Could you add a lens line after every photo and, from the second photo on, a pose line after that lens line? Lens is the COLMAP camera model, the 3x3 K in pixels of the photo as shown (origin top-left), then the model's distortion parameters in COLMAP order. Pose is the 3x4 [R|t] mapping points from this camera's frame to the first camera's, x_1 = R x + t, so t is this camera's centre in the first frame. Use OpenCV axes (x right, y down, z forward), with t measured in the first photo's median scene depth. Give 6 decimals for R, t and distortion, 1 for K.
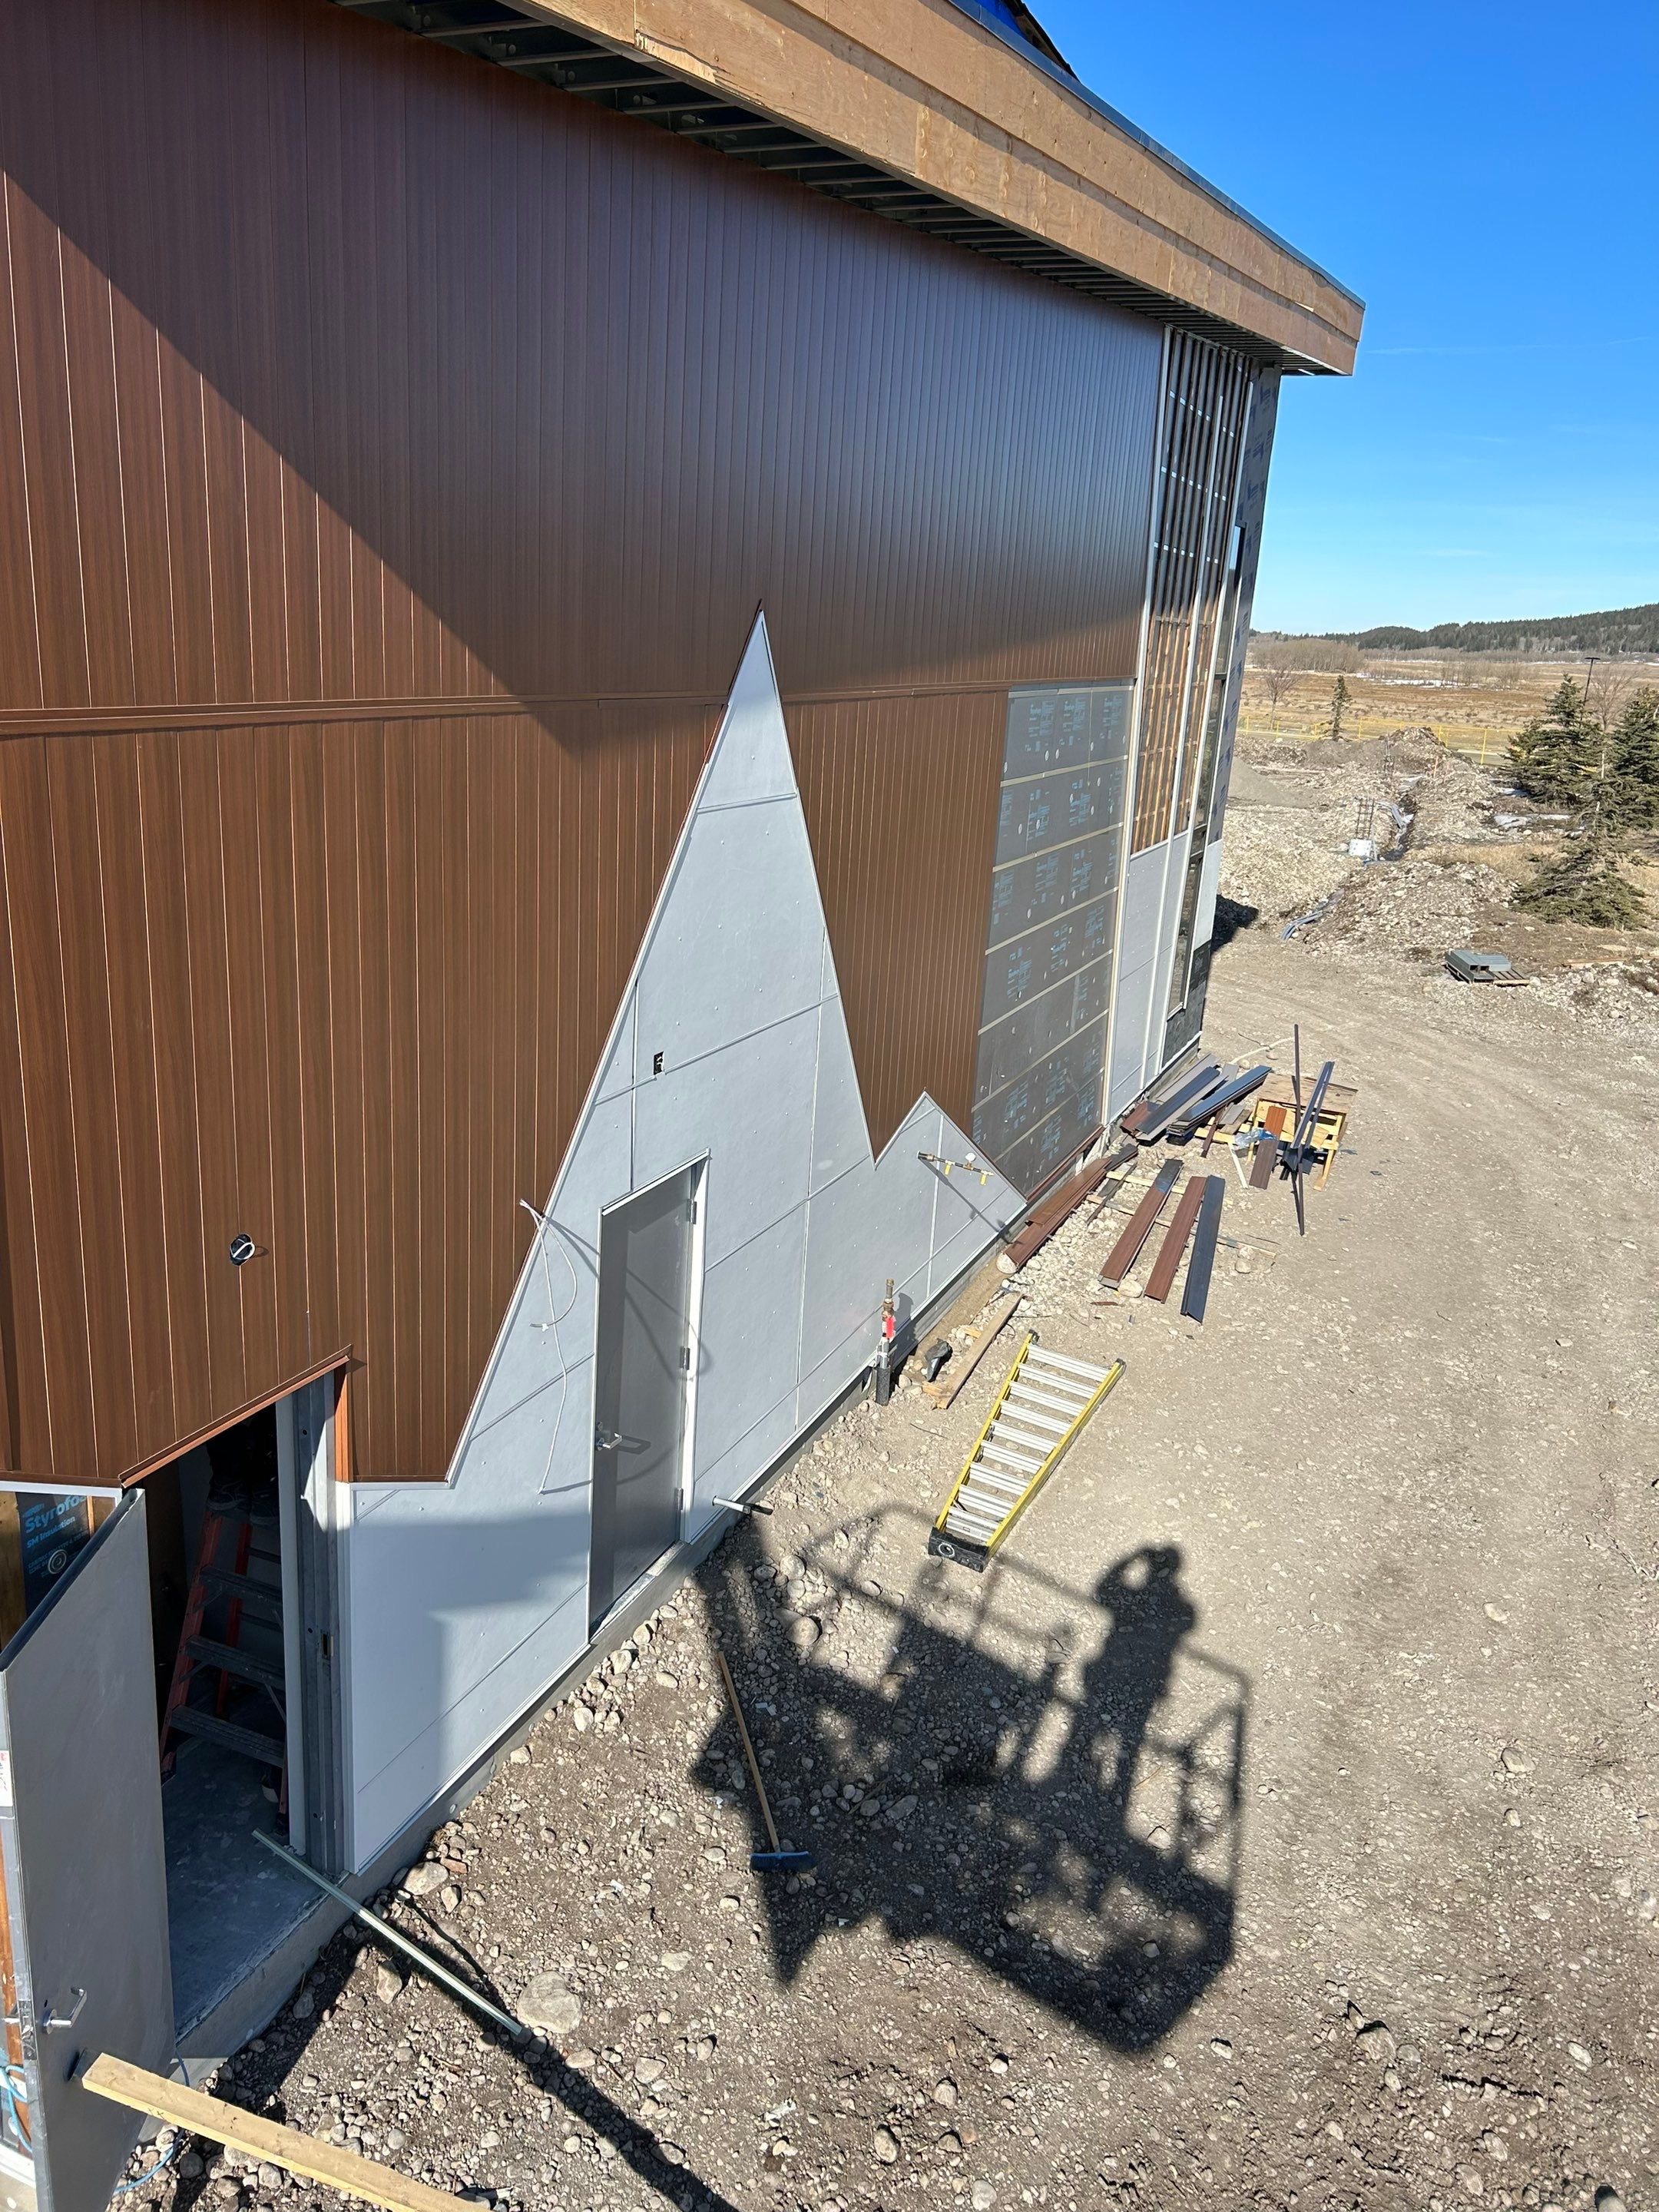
lens RADIAL K [[1689.9, 0, 829.5], [0, 1689.9, 1106.0], [0, 0, 1]] dist [0.021339, -0.009076]
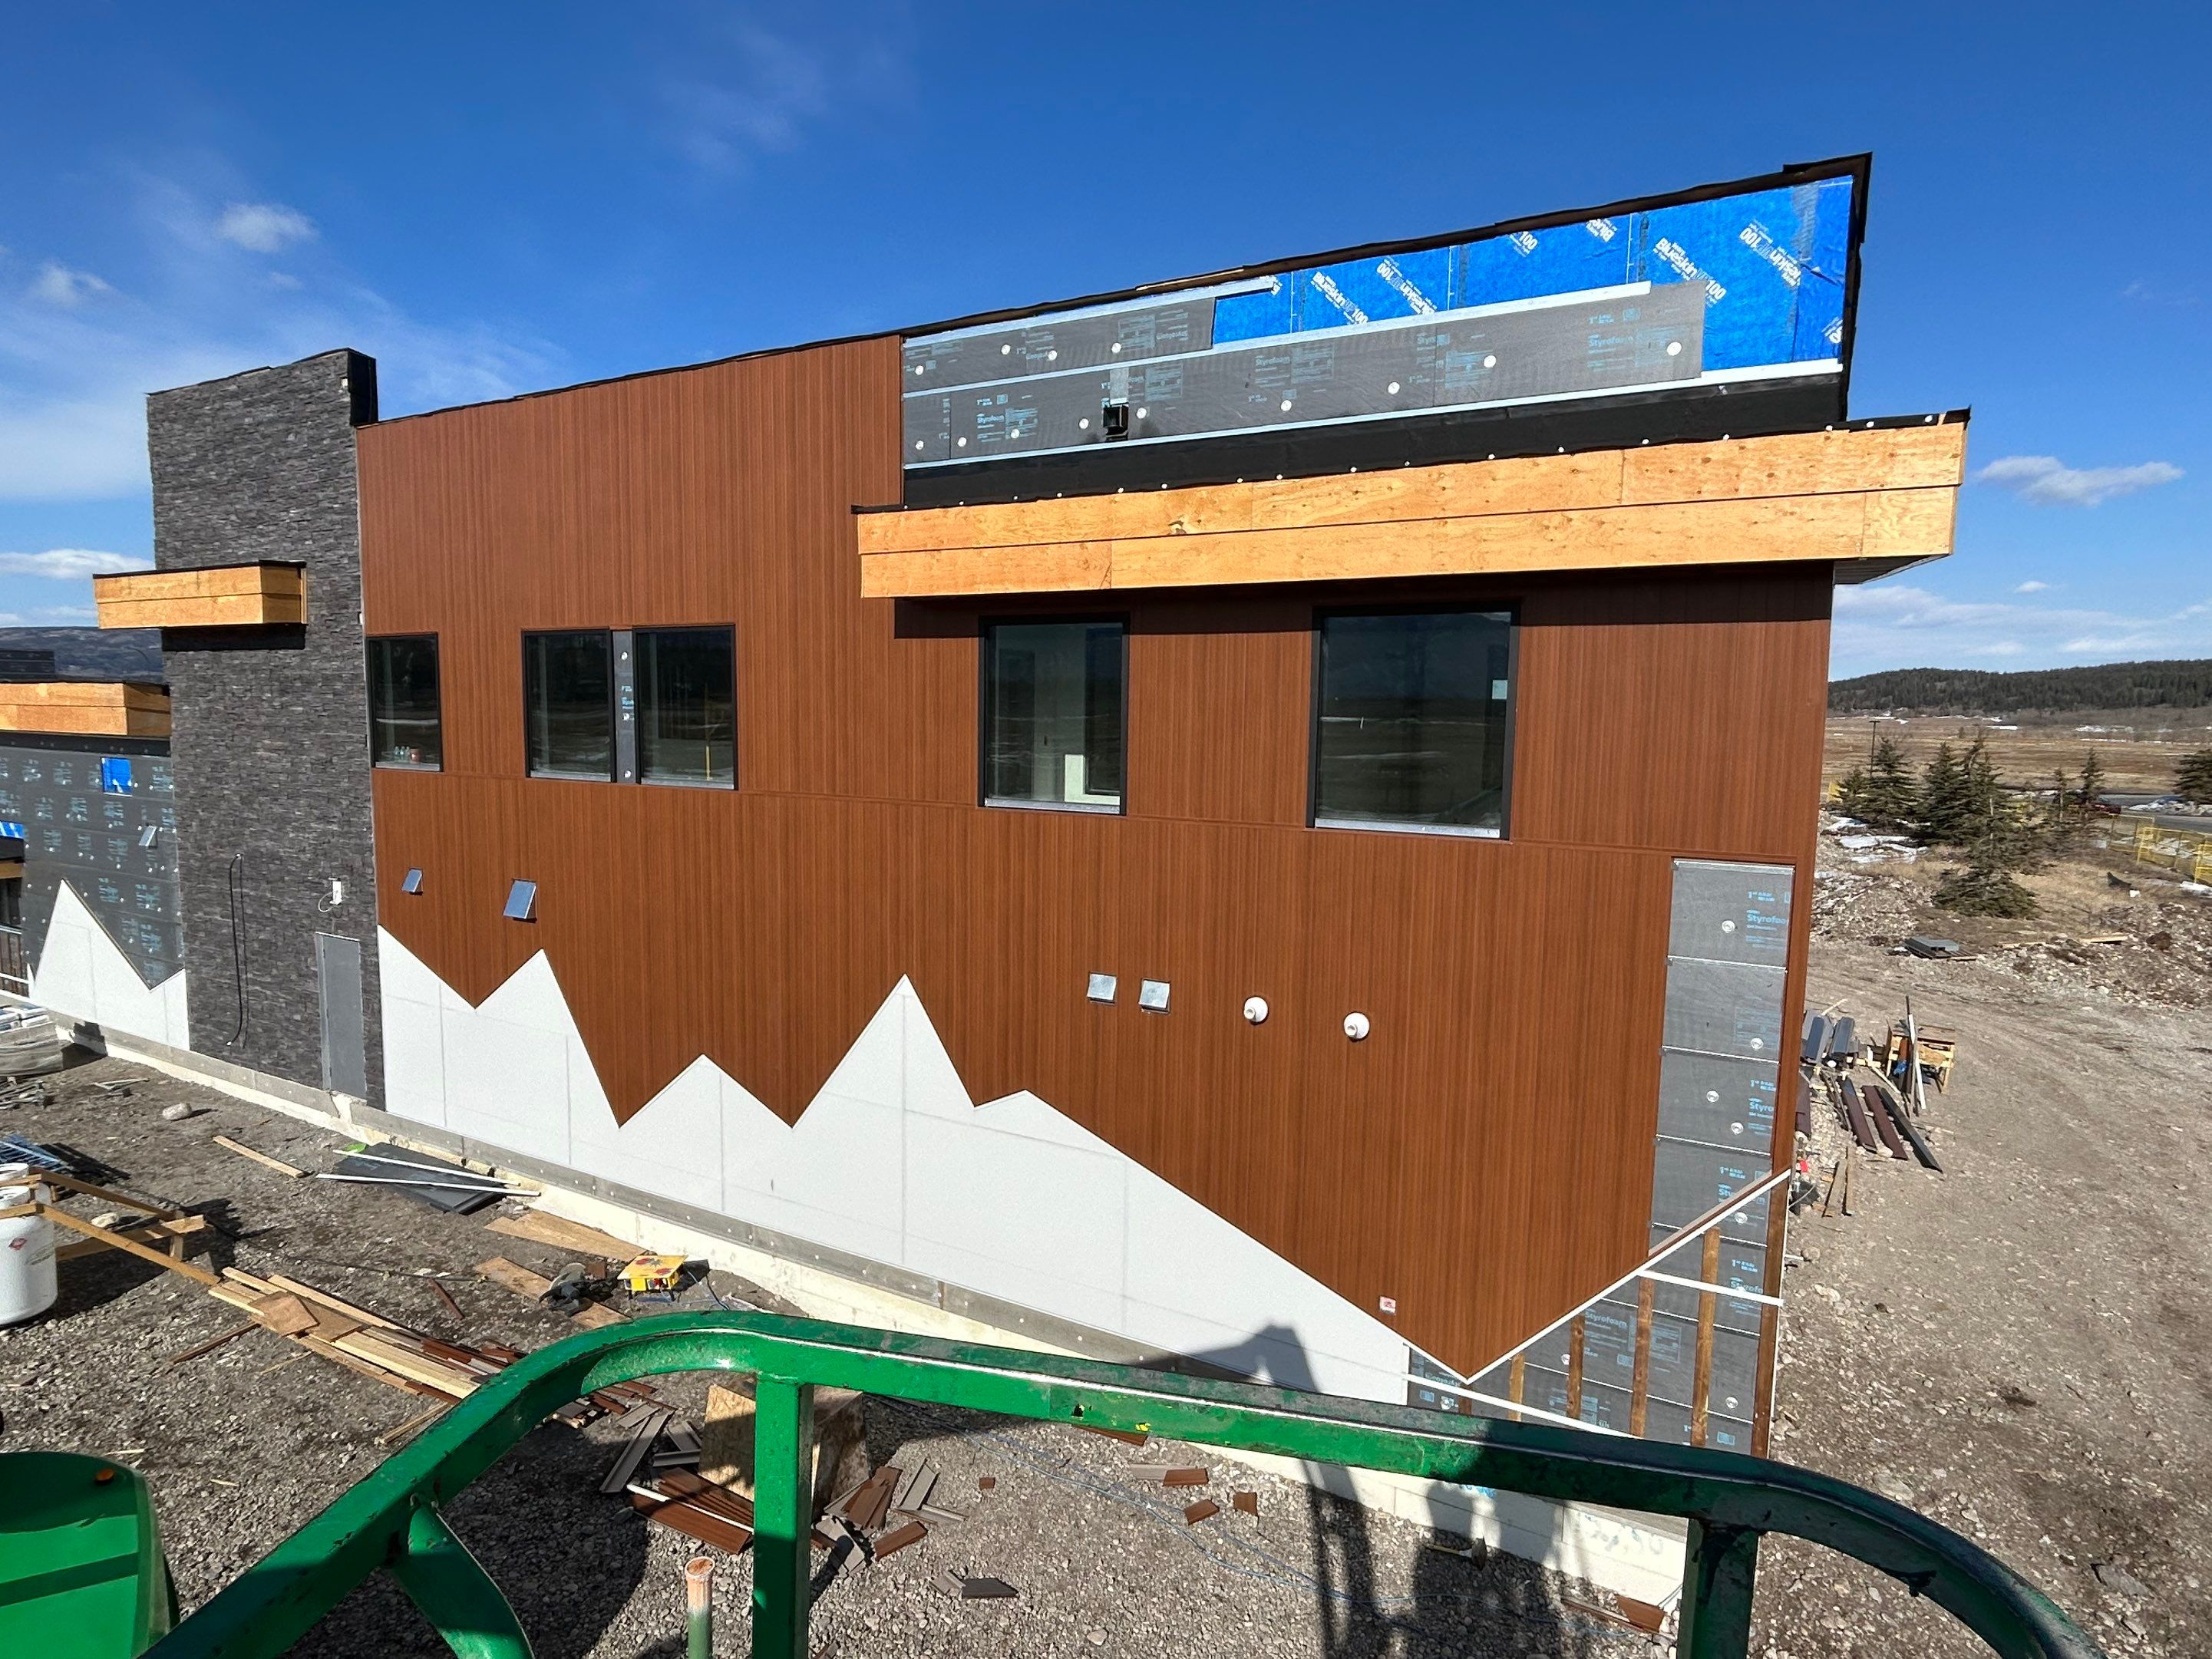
lens RADIAL K [[1241.0, 0, 1106.0], [0, 1241.0, 829.5], [0, 0, 1]] dist [0.002309, -0.000254]
pose [[0.991382, -0.038825, -0.125117, -0.789413], [0.014232, 0.981340, -0.191755, 0.048530], [0.130227, 0.188321, 0.973435, -0.596912]]
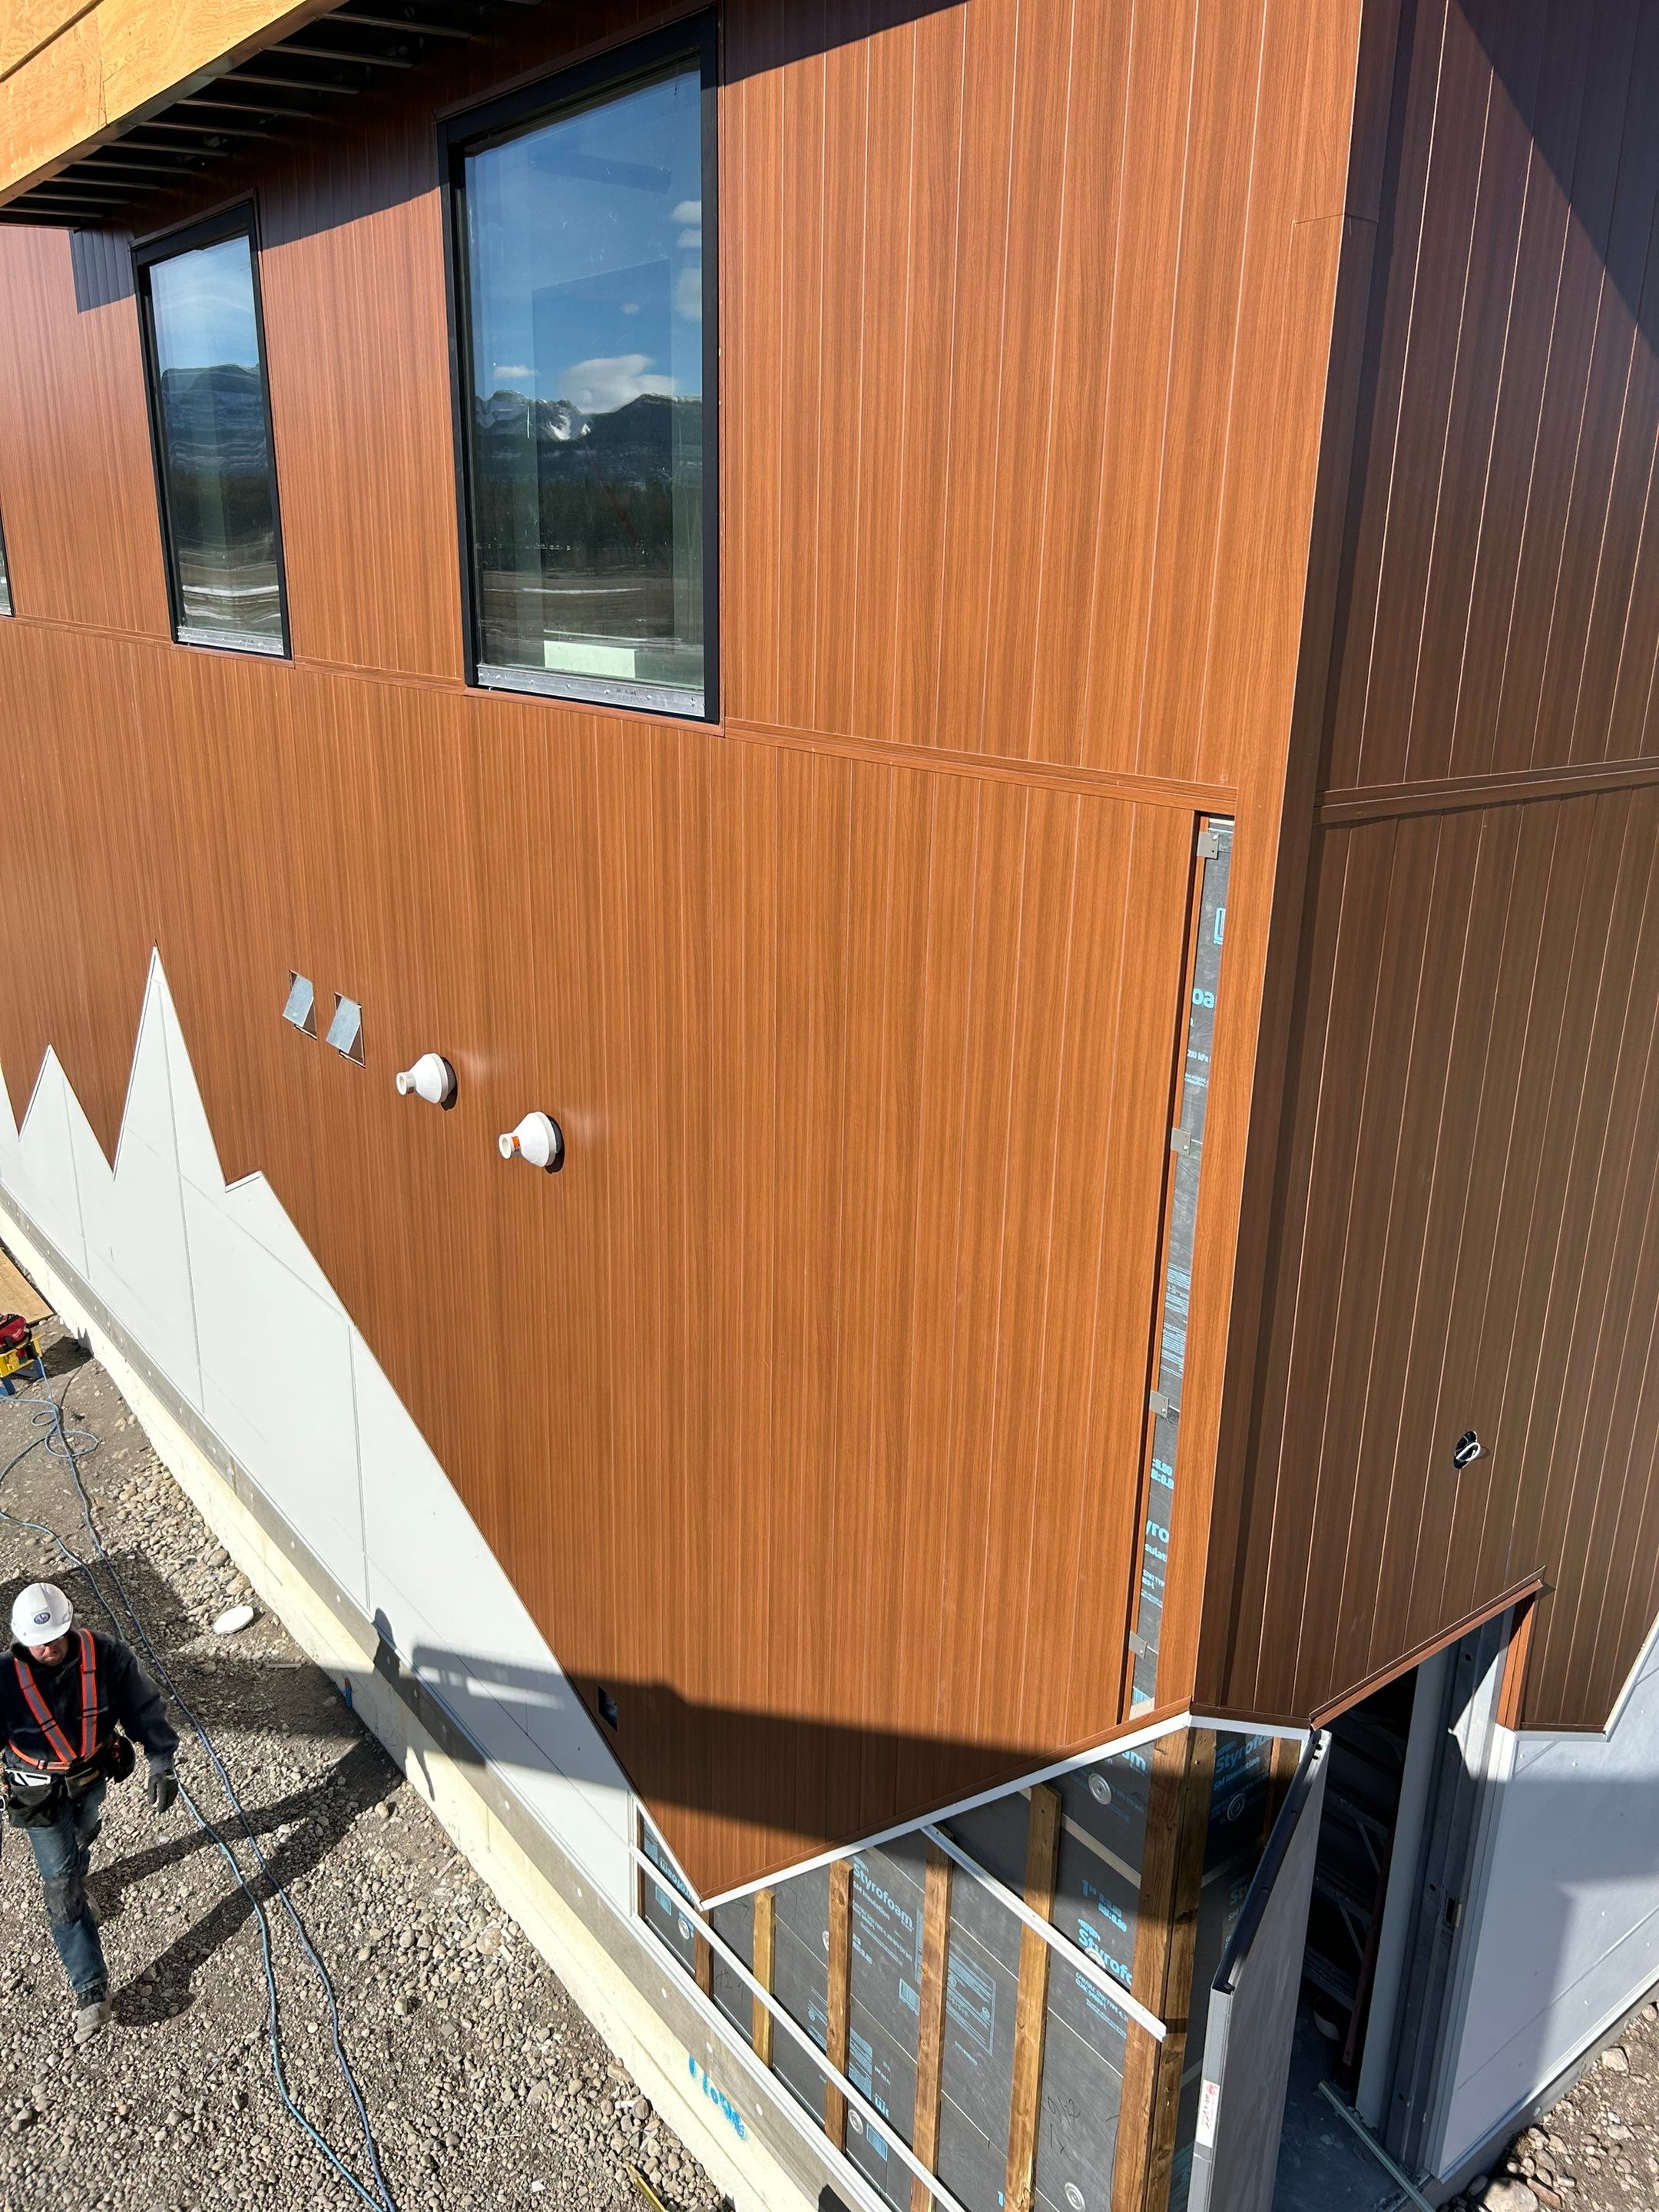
lens RADIAL K [[1639.3, 0, 829.5], [0, 1639.3, 1106.0], [0, 0, 1]] dist [0.031847, -0.007640]
pose [[0.877770, 0.102632, -0.467960, -0.195382], [-0.101958, 0.994426, 0.026849, -0.048441], [0.468107, 0.024145, 0.883342, 0.130370]]
